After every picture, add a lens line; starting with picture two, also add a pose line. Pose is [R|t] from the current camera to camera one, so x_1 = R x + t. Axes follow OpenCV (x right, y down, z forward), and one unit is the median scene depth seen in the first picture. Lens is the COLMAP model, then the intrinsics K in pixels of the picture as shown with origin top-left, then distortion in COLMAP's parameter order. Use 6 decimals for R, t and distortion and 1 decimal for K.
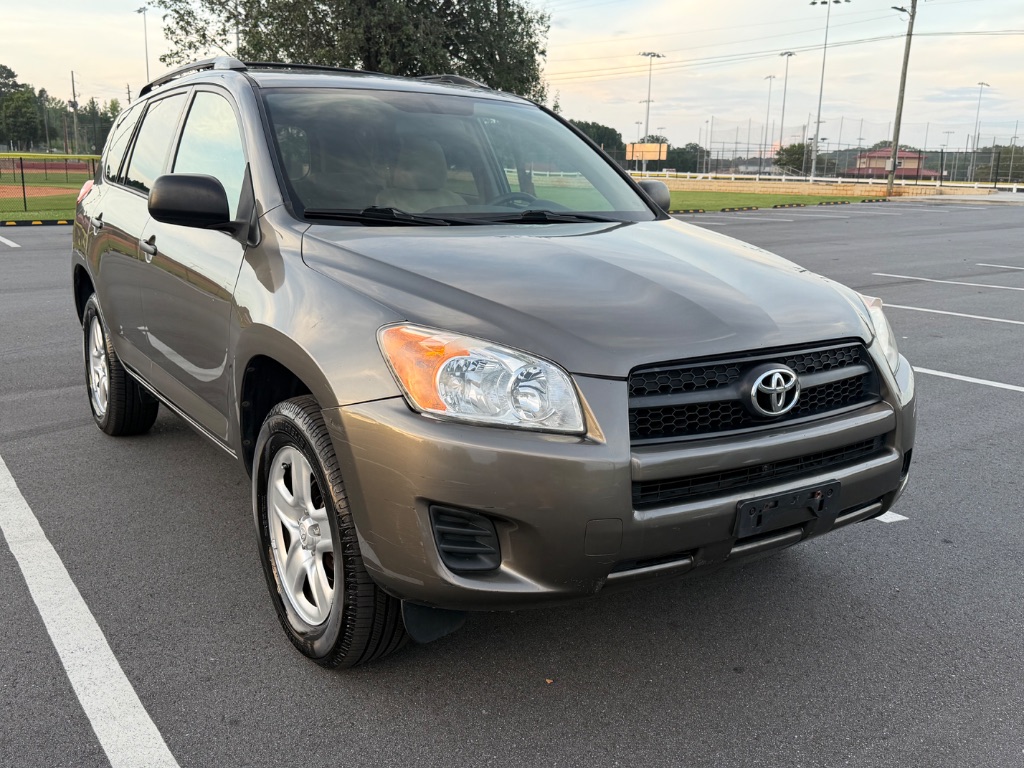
lens RADIAL K [[960.8, 0, 509.4], [0, 960.8, 384.4], [0, 0, 1]] dist [0.007934, 0.000000]
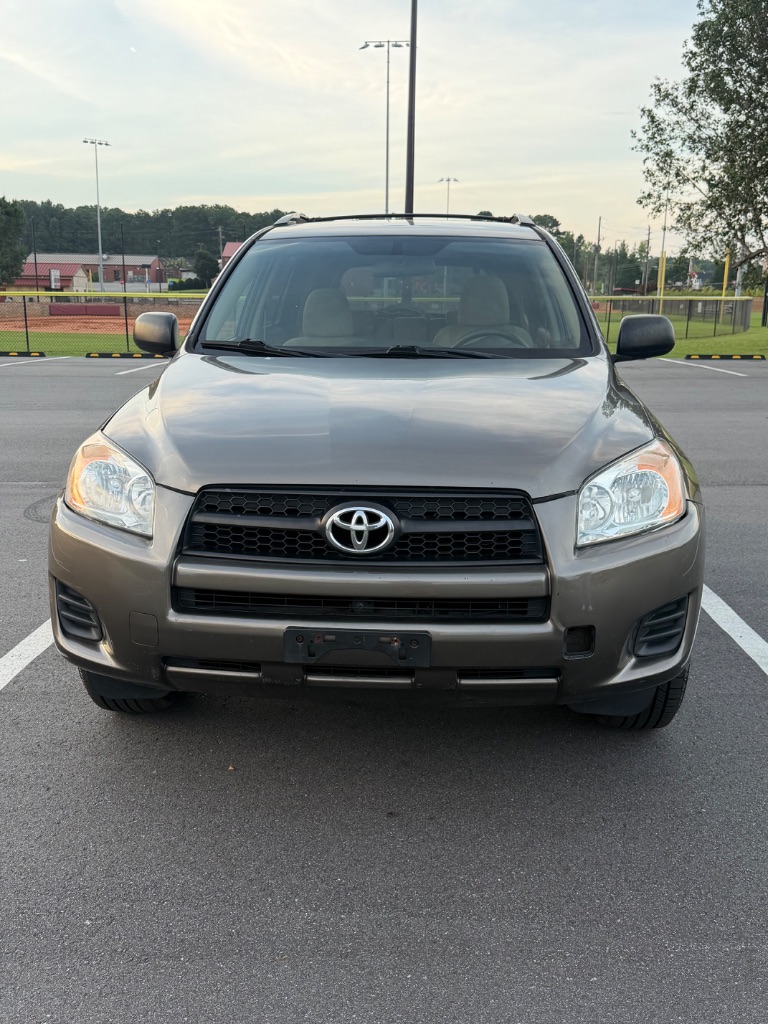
lens RADIAL K [[960.8, 0, 388.0], [0, 960.8, 515.6], [0, 0, 1]] dist [0.007934, 0.000000]
pose [[0.794557, 0.121627, -0.594884, 0.808032], [-0.125469, 0.991475, 0.035129, -0.041161], [0.594085, 0.046728, 0.803044, 0.203998]]
